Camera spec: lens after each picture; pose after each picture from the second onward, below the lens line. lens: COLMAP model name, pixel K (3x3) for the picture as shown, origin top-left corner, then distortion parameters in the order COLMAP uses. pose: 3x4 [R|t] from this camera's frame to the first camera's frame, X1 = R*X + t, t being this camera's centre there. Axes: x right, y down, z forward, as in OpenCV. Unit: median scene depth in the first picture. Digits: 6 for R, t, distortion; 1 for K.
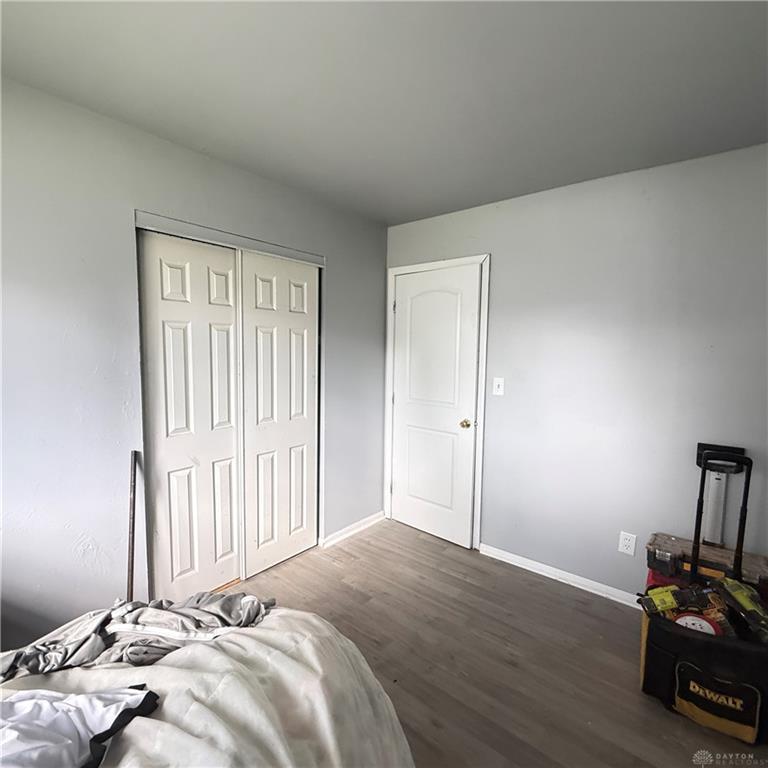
lens RADIAL K [[407.3, 0, 386.1], [0, 407.3, 382.2], [0, 0, 1]] dist [0.000845, -0.000639]
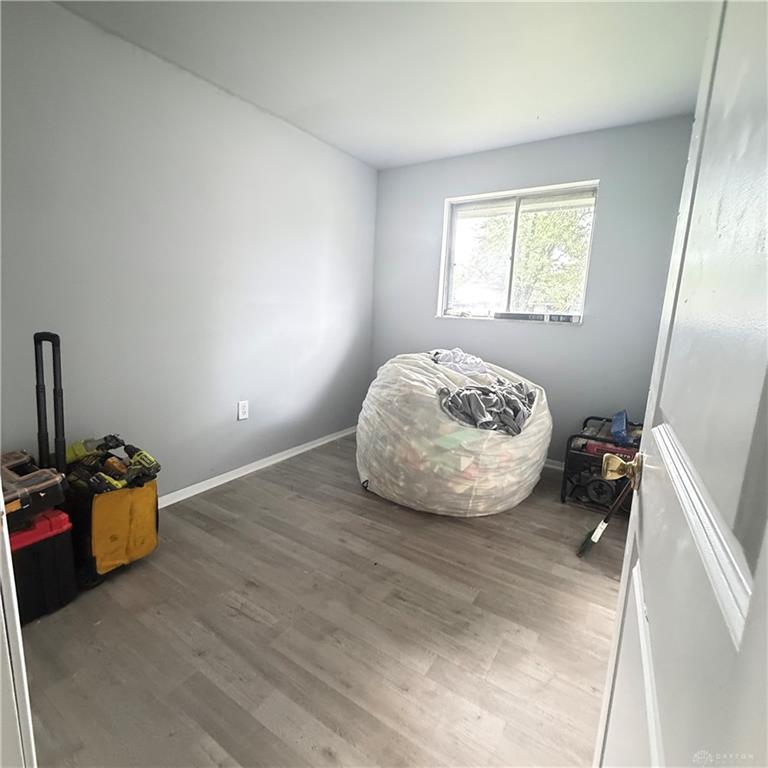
lens RADIAL K [[407.3, 0, 386.1], [0, 407.3, 382.2], [0, 0, 1]] dist [0.000845, -0.000639]
pose [[-0.993070, -0.039155, -0.110808, 0.114277], [-0.066215, 0.965380, 0.252303, -0.005557], [0.097093, 0.257891, -0.961283, 1.634720]]
